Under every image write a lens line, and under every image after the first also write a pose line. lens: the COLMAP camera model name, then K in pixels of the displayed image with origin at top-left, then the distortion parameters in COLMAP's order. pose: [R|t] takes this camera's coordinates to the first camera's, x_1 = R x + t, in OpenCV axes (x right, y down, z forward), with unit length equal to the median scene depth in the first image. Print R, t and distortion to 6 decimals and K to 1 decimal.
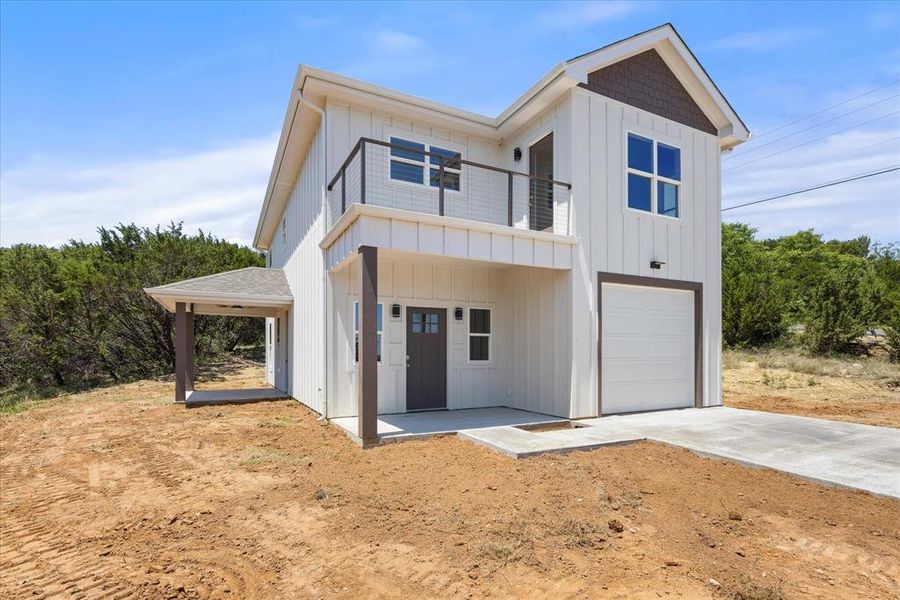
lens RADIAL K [[438.2, 0, 448.2], [0, 438.2, 353.3], [0, 0, 1]] dist [0.000630, 0.000130]
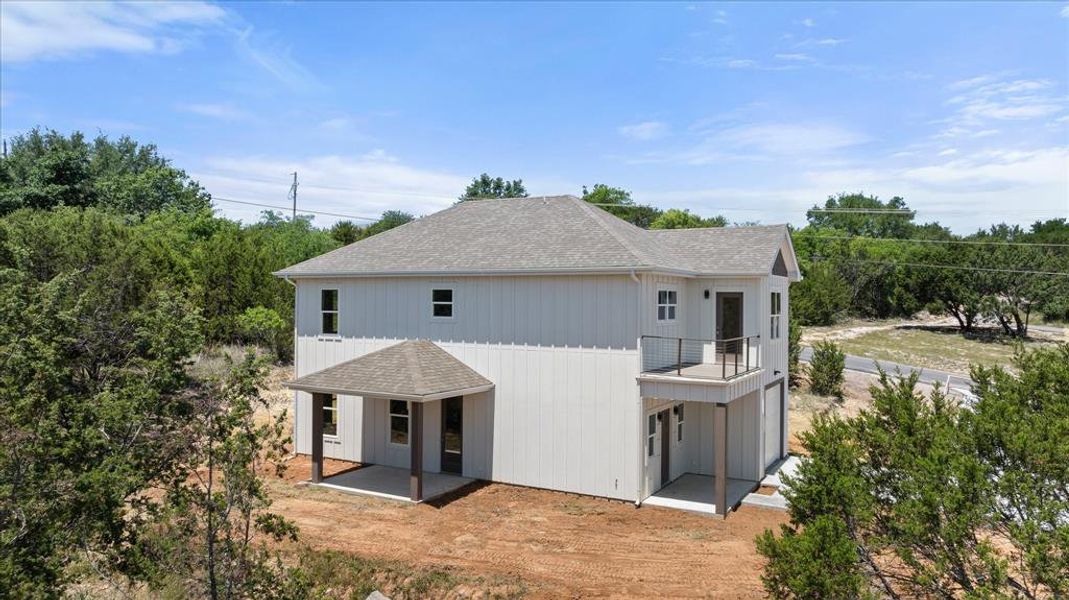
lens RADIAL K [[746.2, 0, 534.5], [0, 746.2, 300.0], [0, 0, 1]] dist [-0.027571, -0.001032]
pose [[0.829860, 0.011428, 0.557855, -2.259035], [-0.011527, 0.999928, -0.003336, -0.581519], [-0.557853, -0.003662, 0.829932, -0.935723]]
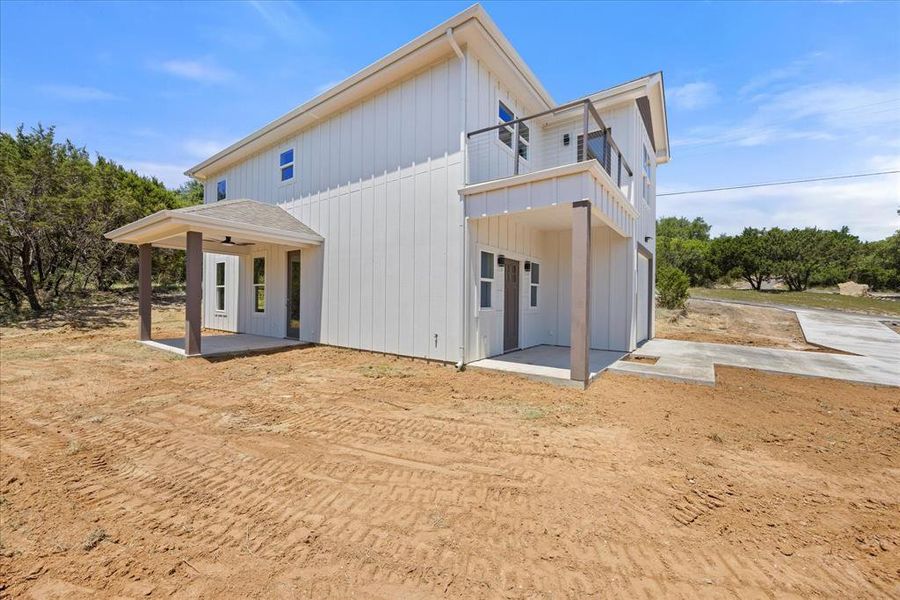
lens RADIAL K [[355.6, 0, 444.0], [0, 355.6, 302.6], [0, 0, 1]] dist [0.000395, 0.000169]
pose [[0.897502, 0.009952, 0.440897, -0.810964], [-0.016043, 0.999820, 0.010089, -0.000562], [-0.440718, -0.016128, 0.897501, 0.341816]]
